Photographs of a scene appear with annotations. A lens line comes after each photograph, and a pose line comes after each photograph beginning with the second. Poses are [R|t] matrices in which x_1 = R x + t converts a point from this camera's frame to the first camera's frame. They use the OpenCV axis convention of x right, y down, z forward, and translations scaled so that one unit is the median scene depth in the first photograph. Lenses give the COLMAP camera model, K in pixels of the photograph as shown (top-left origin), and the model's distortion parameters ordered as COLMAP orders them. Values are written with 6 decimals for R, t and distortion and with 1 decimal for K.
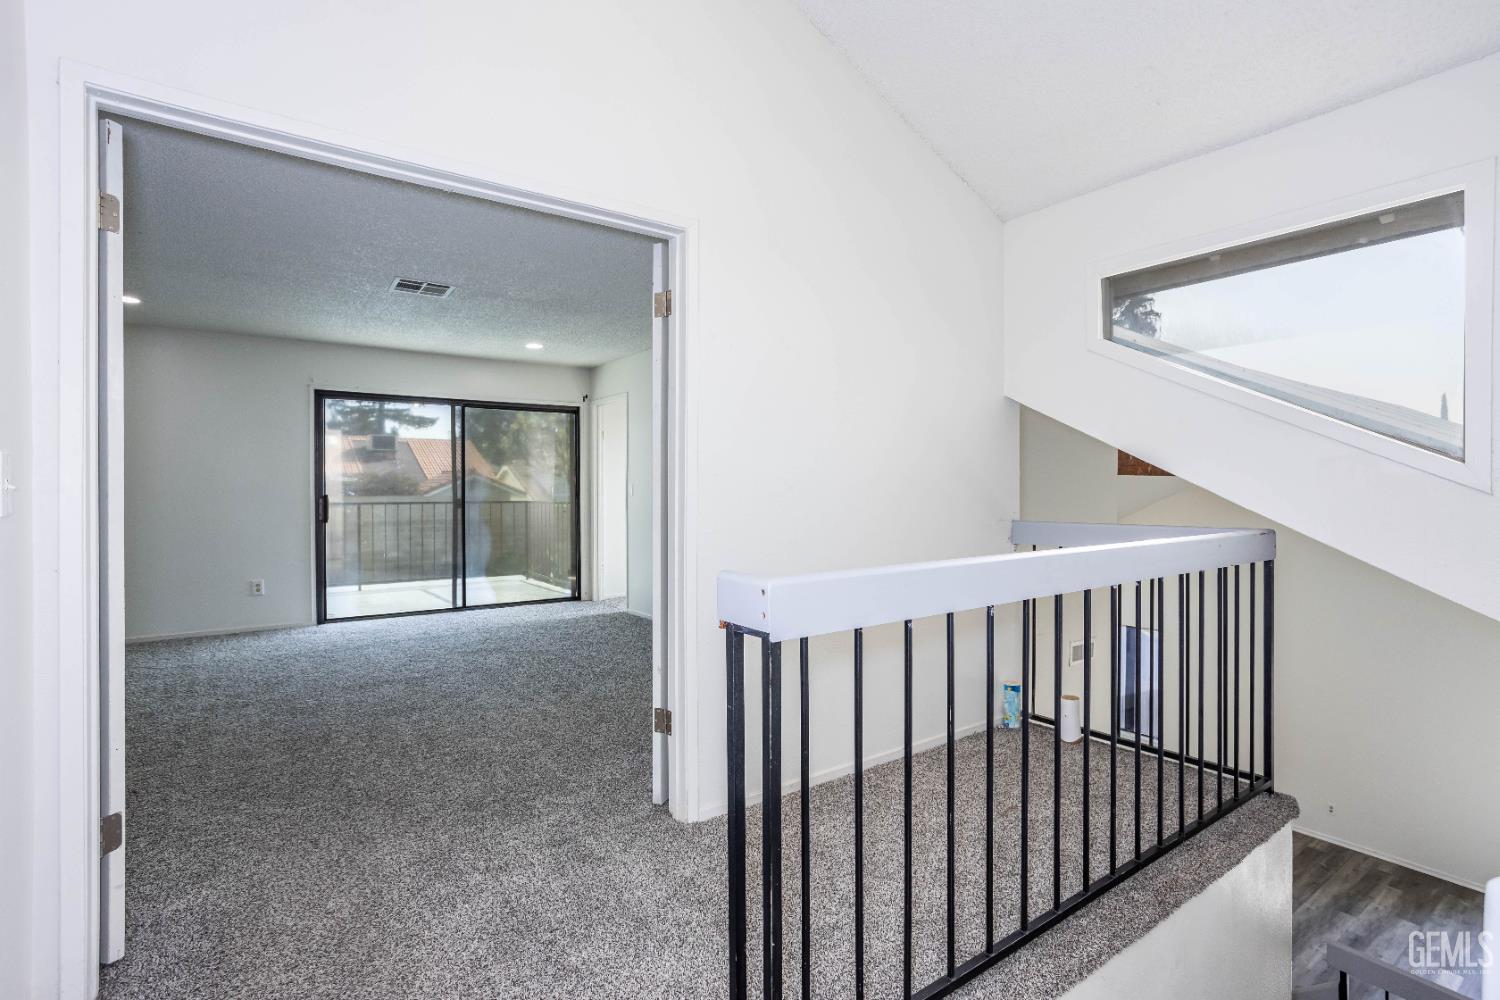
lens RADIAL K [[713.8, 0, 751.5], [0, 713.8, 494.8], [0, 0, 1]] dist [-0.055016, 0.029485]
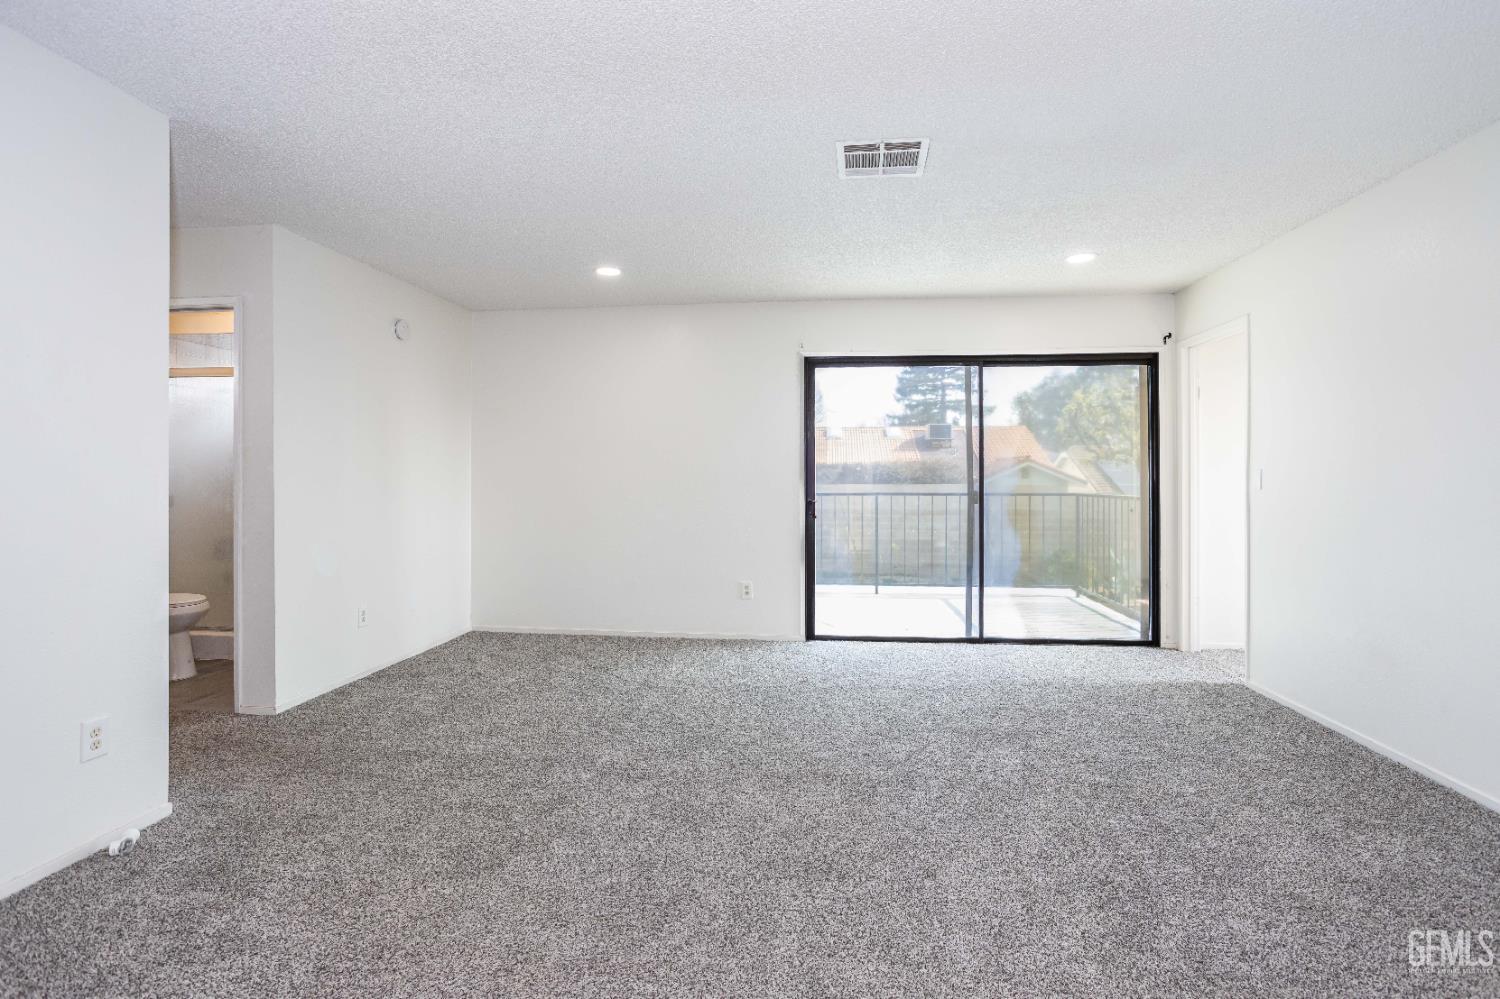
lens RADIAL K [[788.1, 0, 724.0], [0, 788.1, 478.3], [0, 0, 1]] dist [-0.066516, 0.122122]
pose [[0.738619, 0.001405, -0.674122, -0.056100], [-0.006065, 0.999971, -0.004562, -0.001763], [0.674096, 0.007458, 0.738606, 0.218315]]
